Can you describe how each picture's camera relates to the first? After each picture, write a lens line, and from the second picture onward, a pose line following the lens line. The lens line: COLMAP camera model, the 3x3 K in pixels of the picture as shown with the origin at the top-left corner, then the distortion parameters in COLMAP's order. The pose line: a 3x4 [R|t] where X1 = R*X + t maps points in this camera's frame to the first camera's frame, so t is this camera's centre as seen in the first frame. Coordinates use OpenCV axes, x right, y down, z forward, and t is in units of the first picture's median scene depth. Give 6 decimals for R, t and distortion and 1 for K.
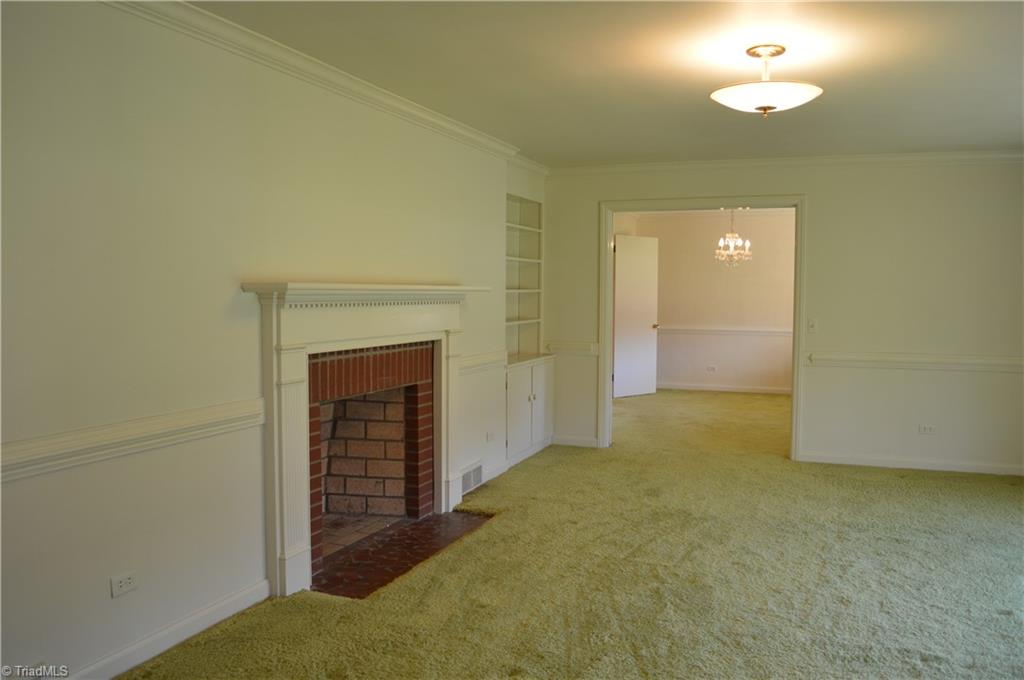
lens RADIAL K [[819.4, 0, 514.8], [0, 819.4, 339.0], [0, 0, 1]] dist [-0.086585, 0.011969]
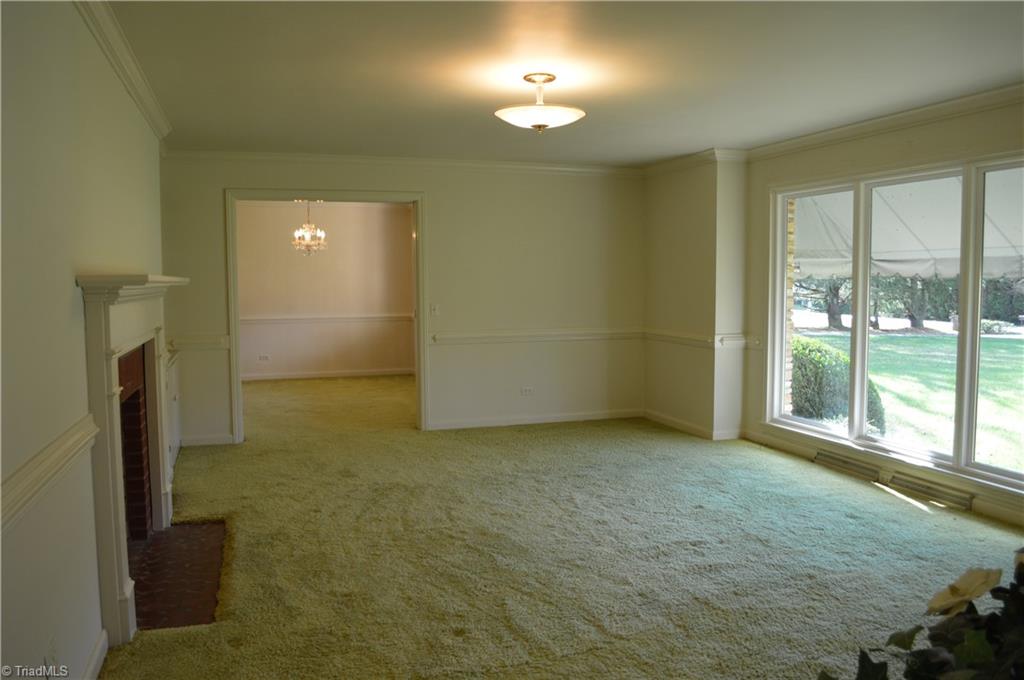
lens RADIAL K [[819.4, 0, 519.3], [0, 819.4, 341.2], [0, 0, 1]] dist [-0.086585, 0.011969]
pose [[0.765949, -0.057944, 0.640285, -0.439204], [0.047804, 0.998306, 0.033158, -0.007108], [-0.641122, 0.005211, 0.767422, 0.079960]]
